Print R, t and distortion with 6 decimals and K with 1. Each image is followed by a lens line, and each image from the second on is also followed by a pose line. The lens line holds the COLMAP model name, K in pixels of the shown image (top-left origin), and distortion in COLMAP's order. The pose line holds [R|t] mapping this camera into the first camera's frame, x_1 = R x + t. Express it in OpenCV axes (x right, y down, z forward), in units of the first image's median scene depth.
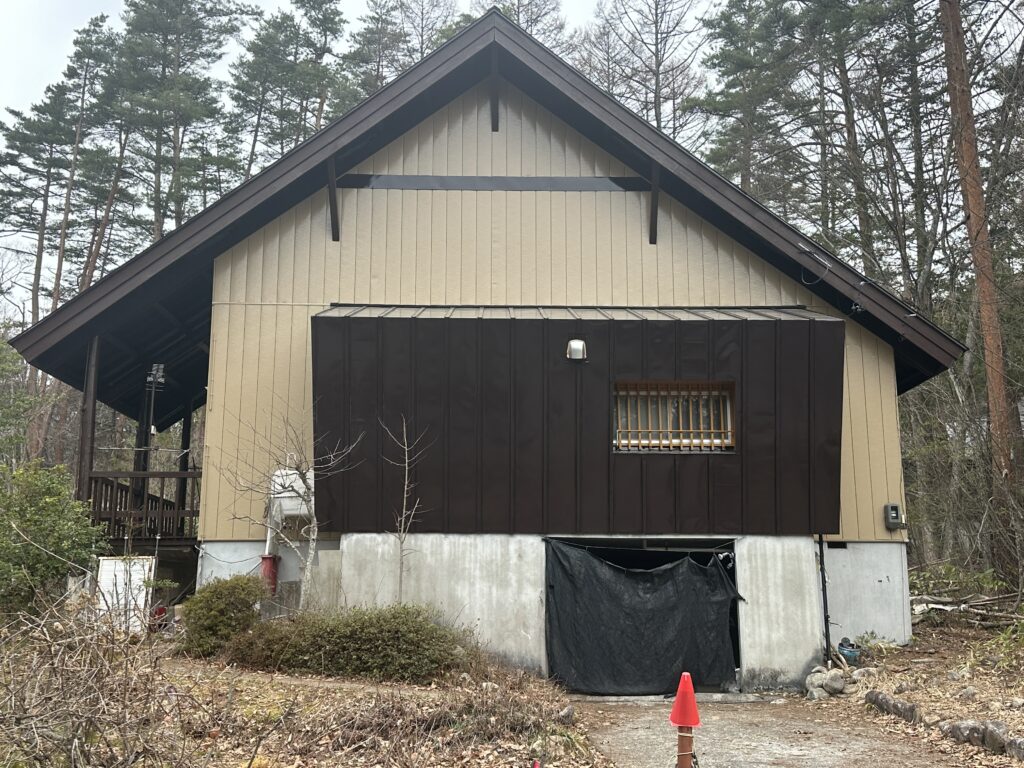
lens RADIAL K [[1082.1, 0, 512.0], [0, 1082.1, 384.0], [0, 0, 1]] dist [0.192901, -0.382078]
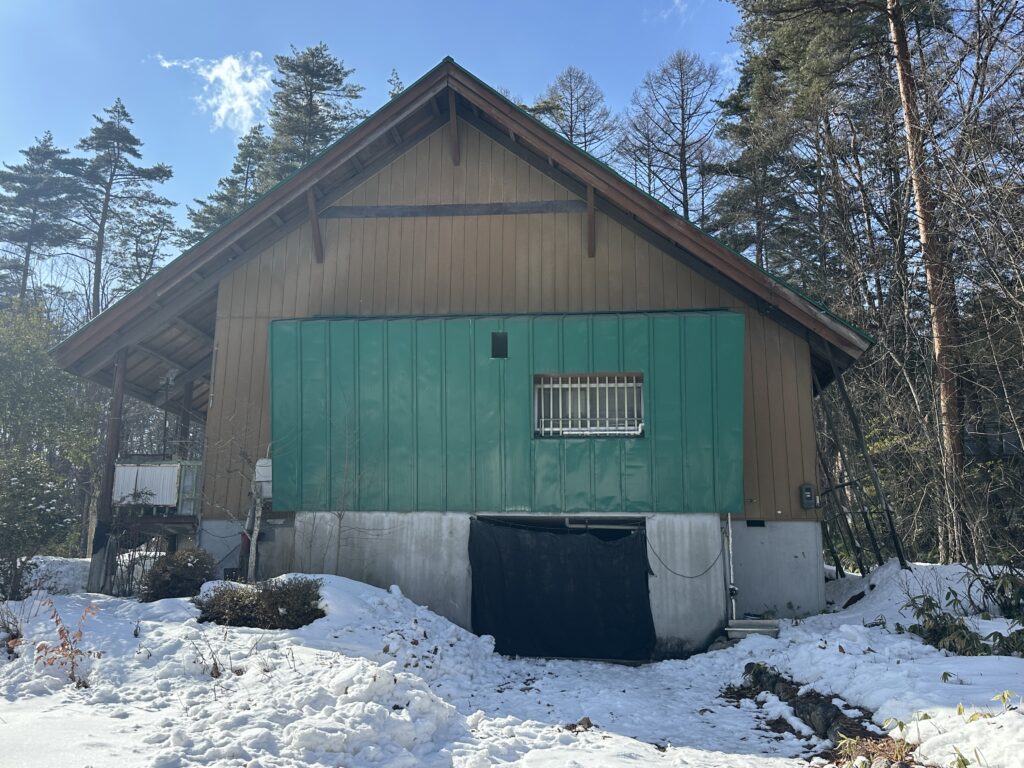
lens RADIAL K [[826.9, 0, 512.0], [0, 826.9, 384.0], [0, 0, 1]] dist [0.154979, -0.269700]
pose [[0.993576, -0.016113, -0.112016, 0.165510], [0.013500, 0.999620, -0.024048, 0.026949], [0.112361, 0.022381, 0.993415, 0.154326]]
